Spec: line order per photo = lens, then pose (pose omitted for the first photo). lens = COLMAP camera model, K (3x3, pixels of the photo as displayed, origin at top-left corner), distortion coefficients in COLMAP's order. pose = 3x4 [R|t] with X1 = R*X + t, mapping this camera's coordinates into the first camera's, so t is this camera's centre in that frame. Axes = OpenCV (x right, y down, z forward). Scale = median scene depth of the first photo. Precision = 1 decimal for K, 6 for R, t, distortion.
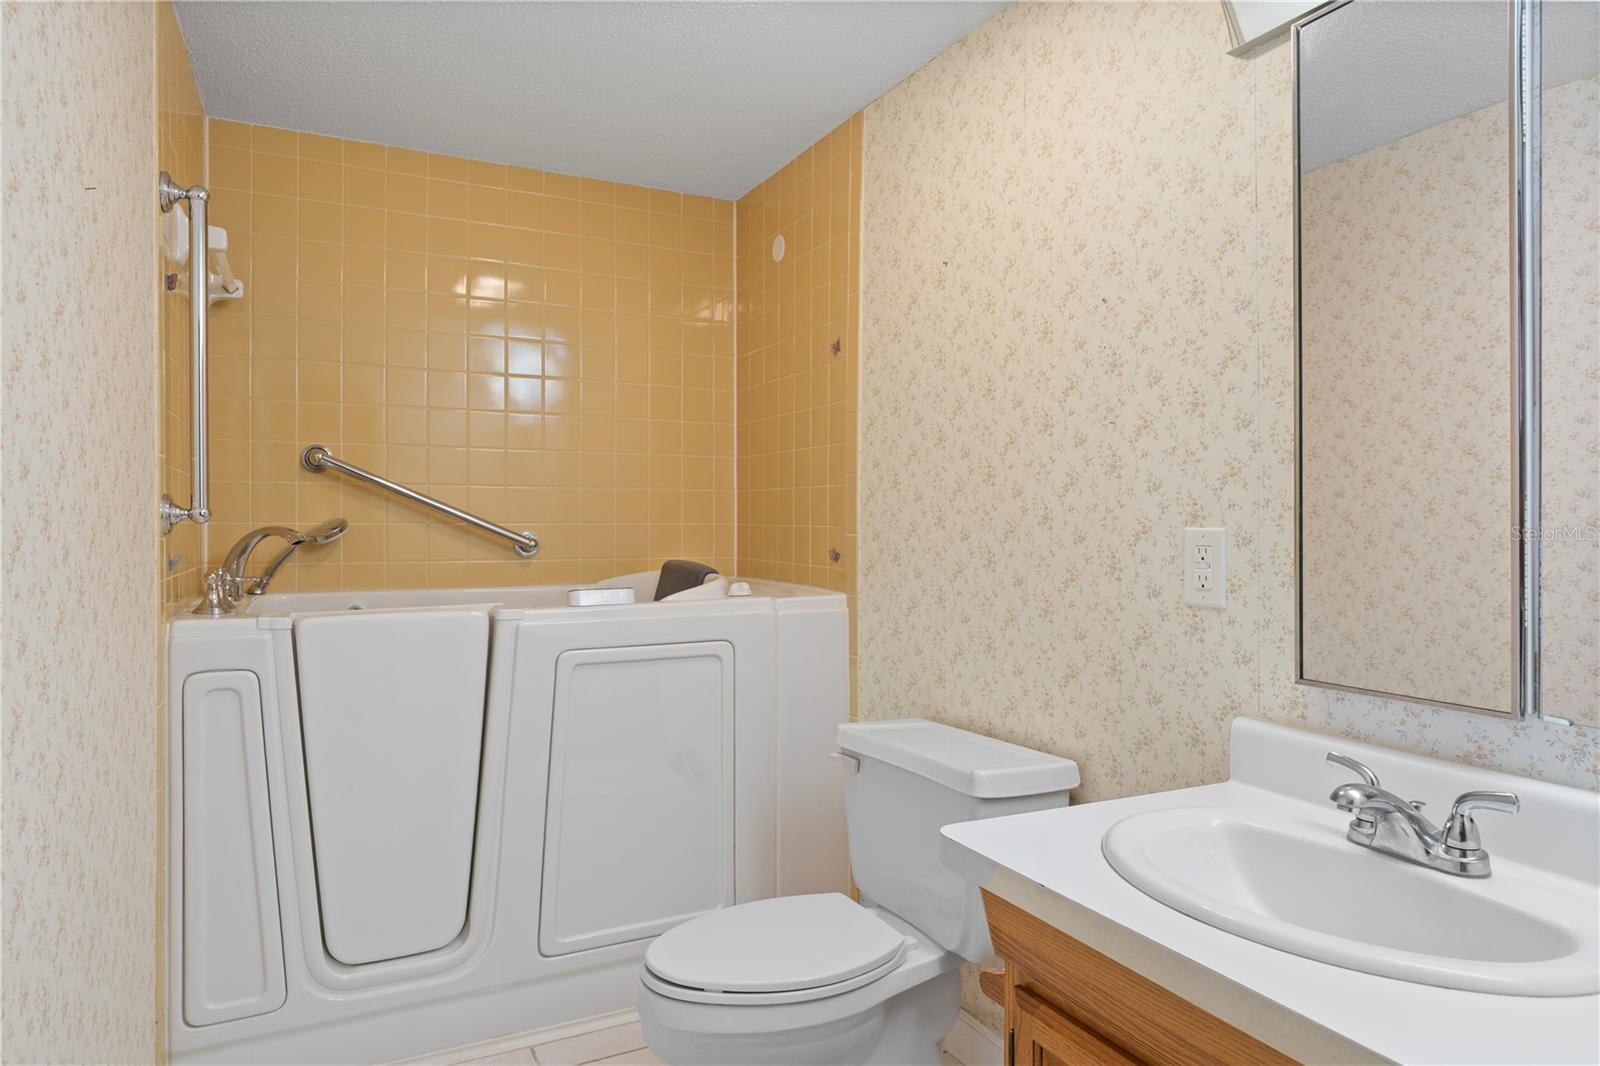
lens RADIAL K [[986.0, 0, 788.5], [0, 986.0, 528.6], [0, 0, 1]] dist [0.000522, 0.000028]
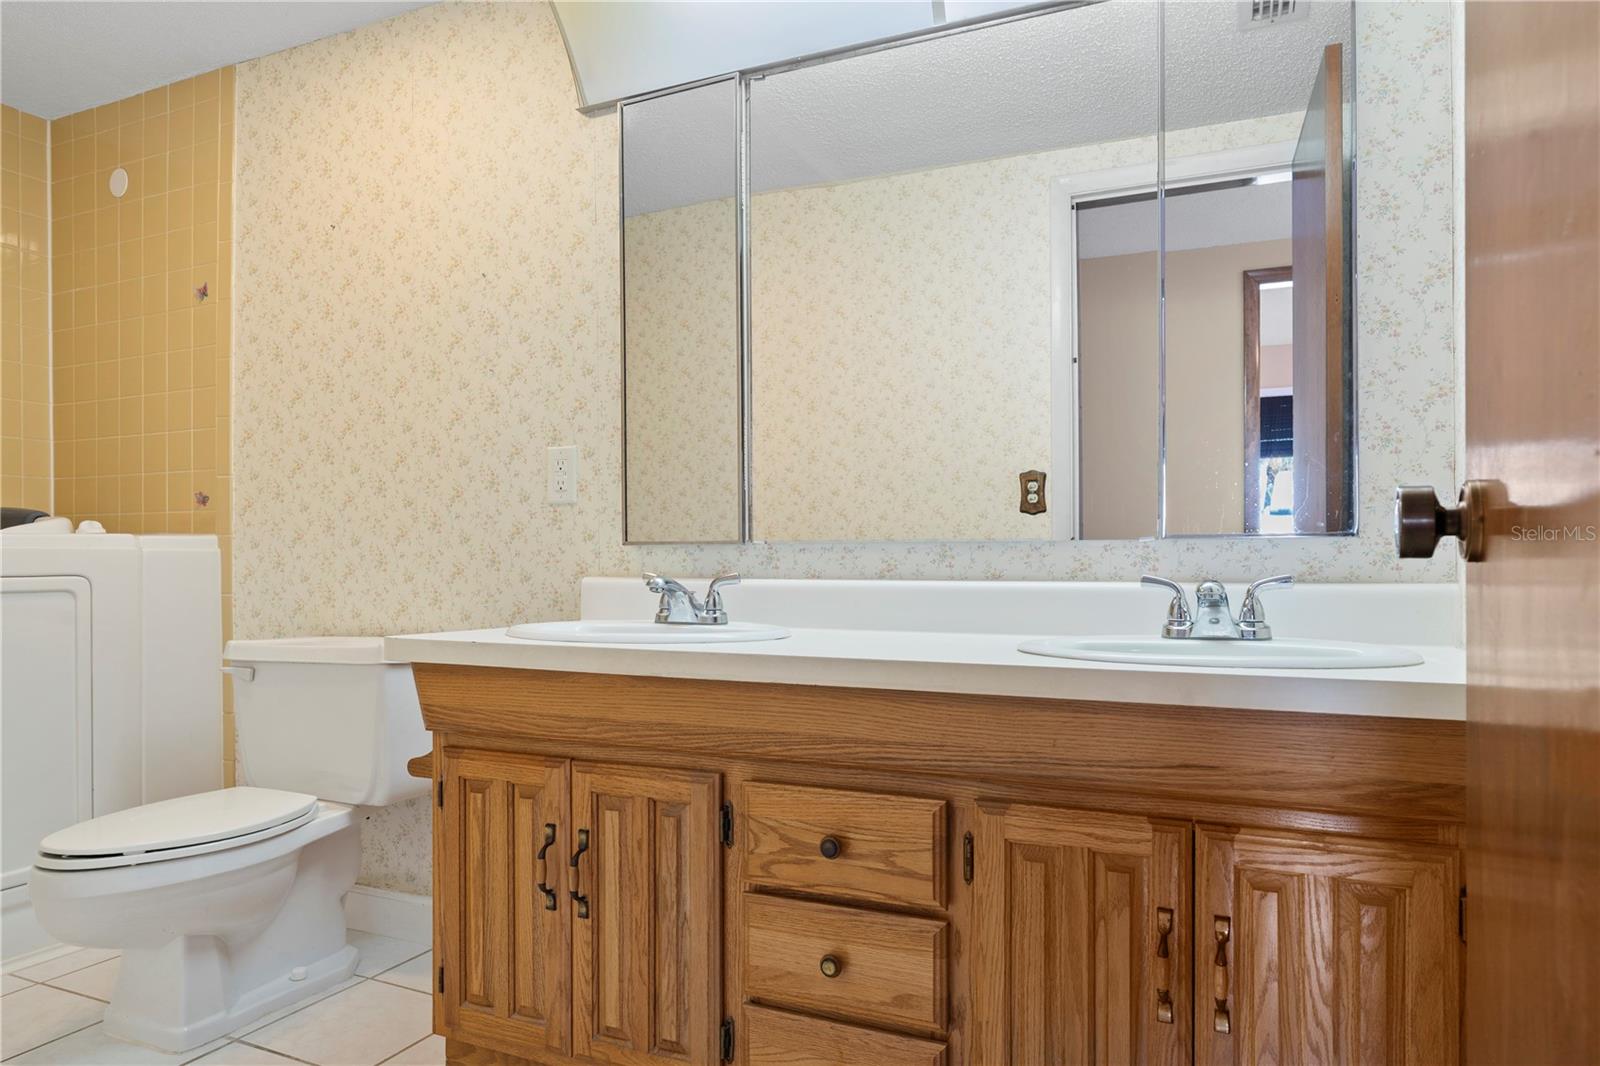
lens RADIAL K [[986.0, 0, 802.4], [0, 986.0, 547.1], [0, 0, 1]] dist [0.000522, 0.000028]
pose [[0.781717, -0.000516, 0.623633, -0.164019], [0.005819, 0.999962, -0.006467, 0.139952], [-0.623606, 0.008684, 0.781691, -0.269667]]
